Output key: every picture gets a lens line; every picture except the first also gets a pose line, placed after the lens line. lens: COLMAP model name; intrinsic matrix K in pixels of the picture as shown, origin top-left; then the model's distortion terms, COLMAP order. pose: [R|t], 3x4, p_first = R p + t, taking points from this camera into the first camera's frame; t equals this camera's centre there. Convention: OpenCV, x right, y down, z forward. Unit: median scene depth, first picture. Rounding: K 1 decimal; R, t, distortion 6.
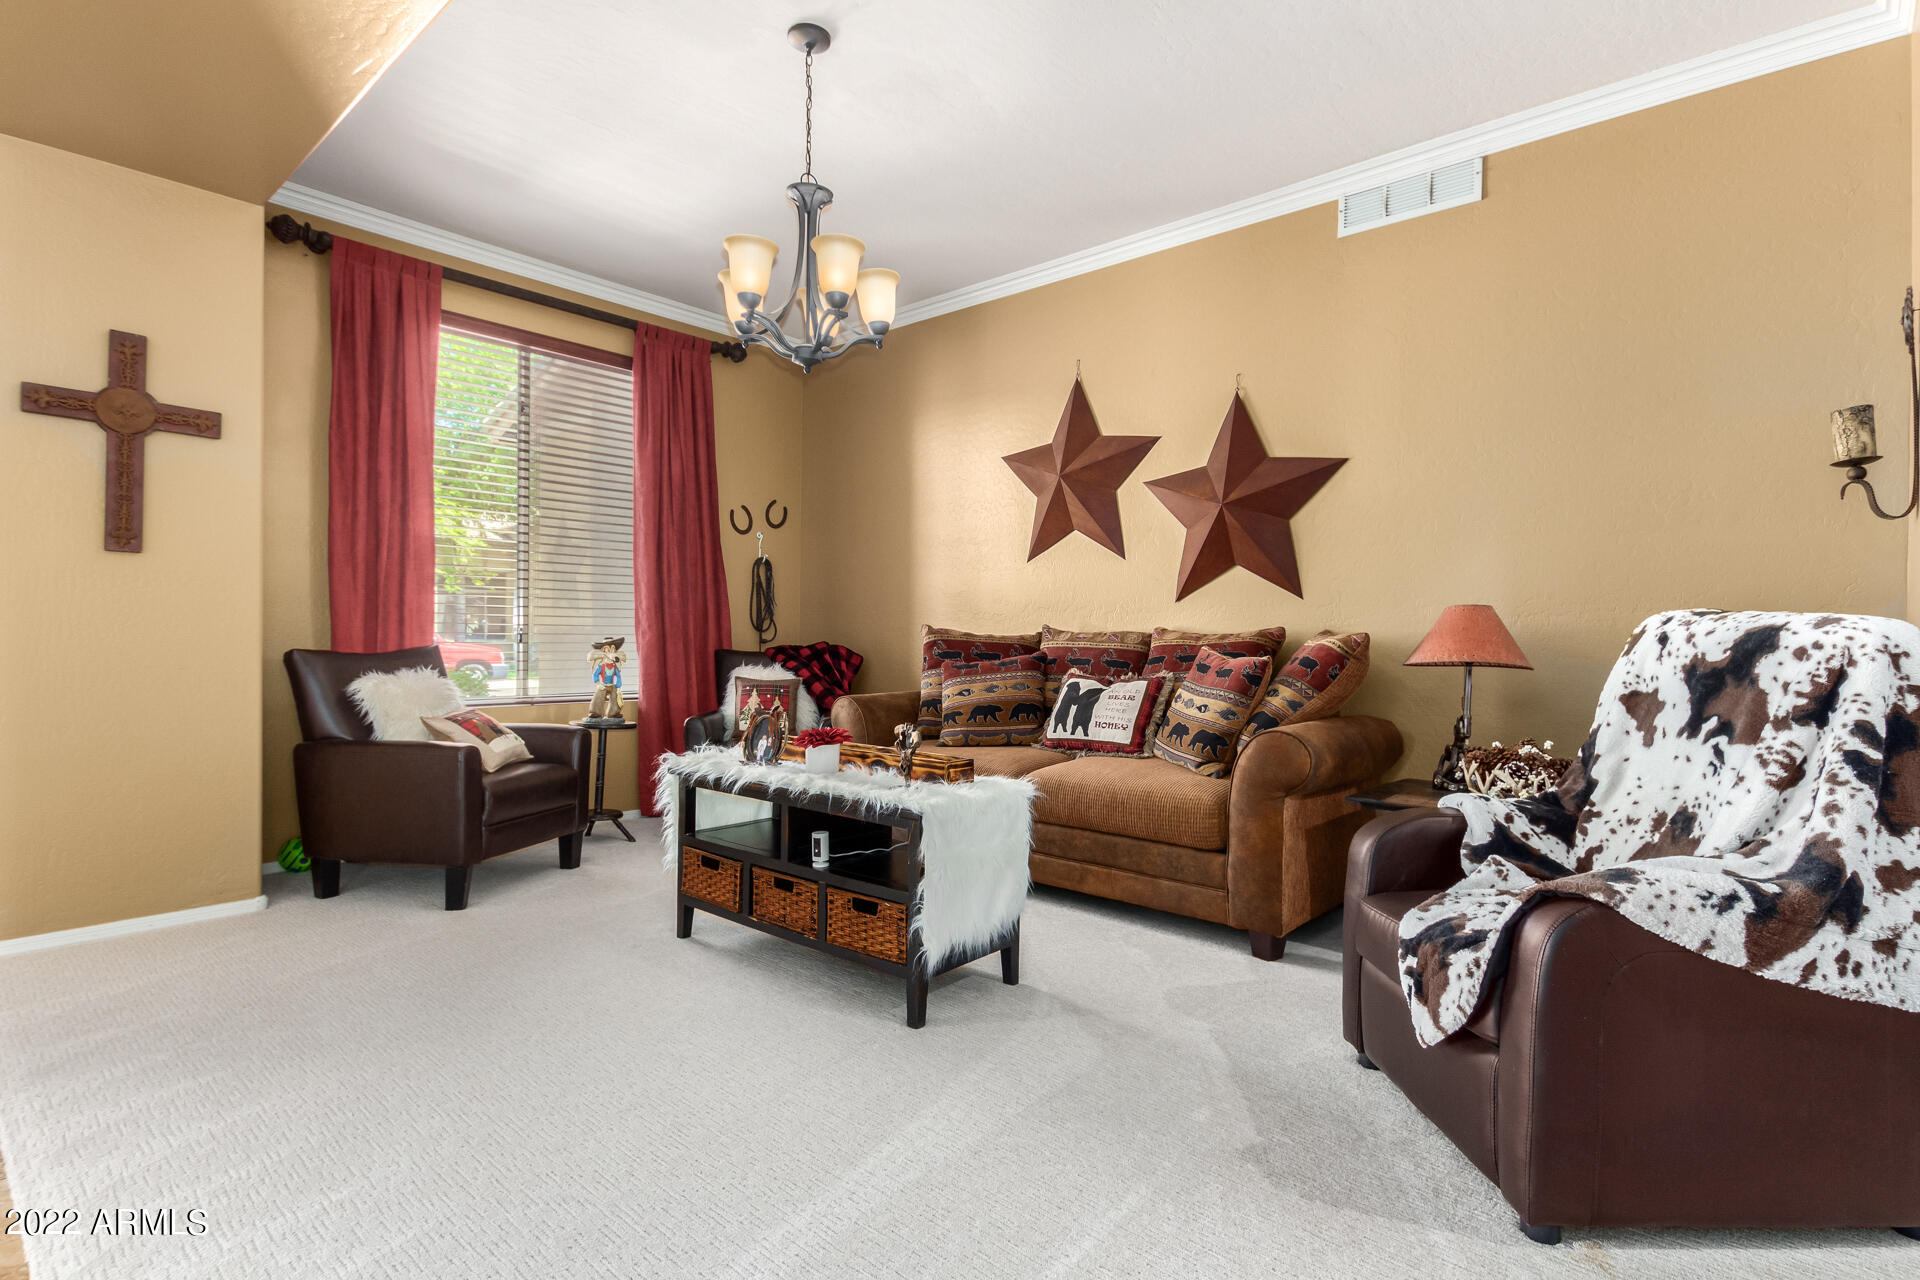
lens RADIAL K [[946.7, 0, 959.2], [0, 946.7, 633.1], [0, 0, 1]] dist [-0.001604, 0.000117]
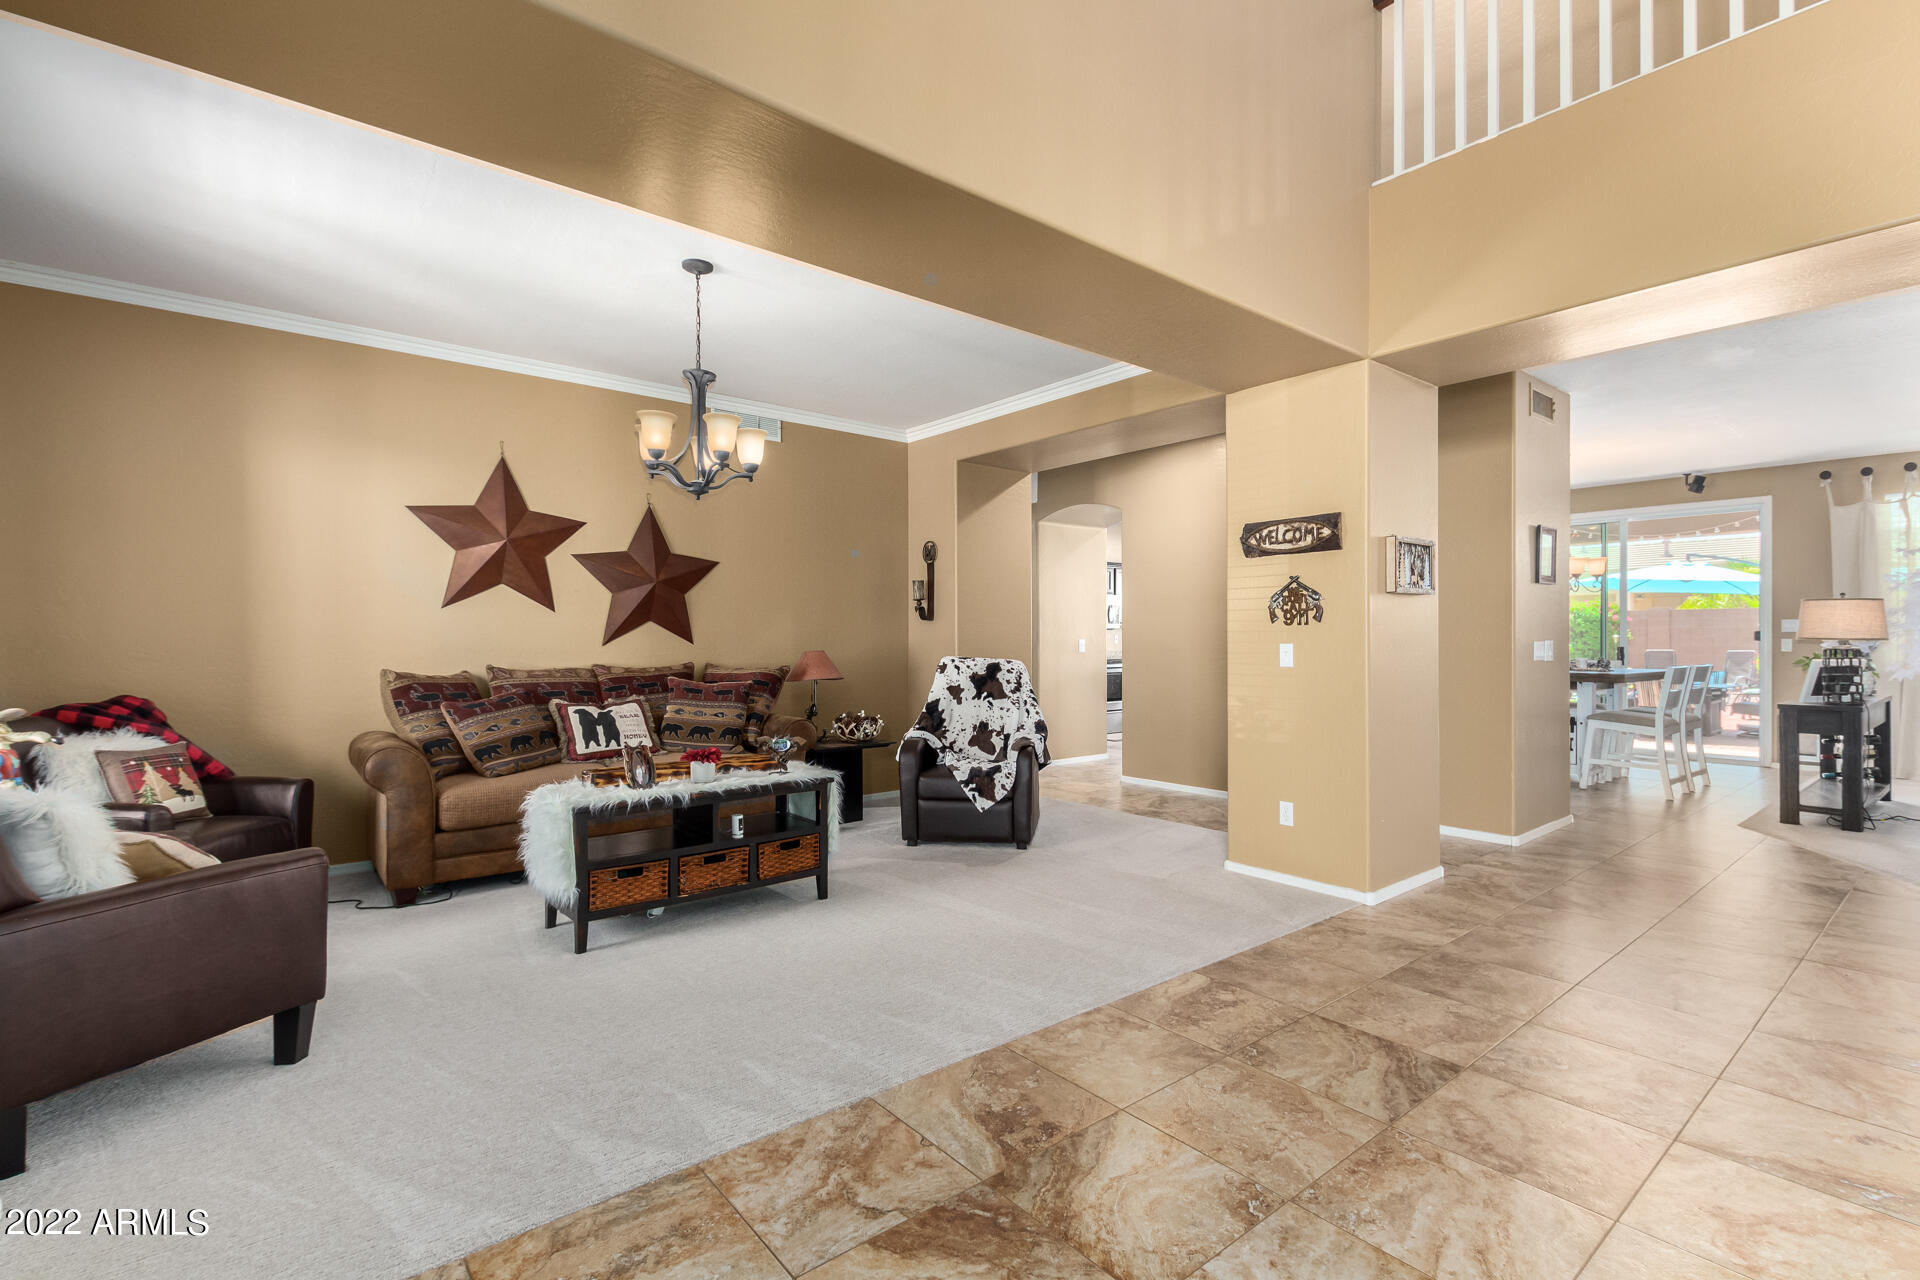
lens RADIAL K [[882.2, 0, 964.3], [0, 882.2, 638.8], [0, 0, 1]] dist [0.004728, 0.000057]
pose [[0.156781, -0.010612, 0.987576, -1.028965], [0.003896, 0.999941, 0.010127, -0.057858], [-0.987626, 0.002260, 0.156813, 0.293909]]
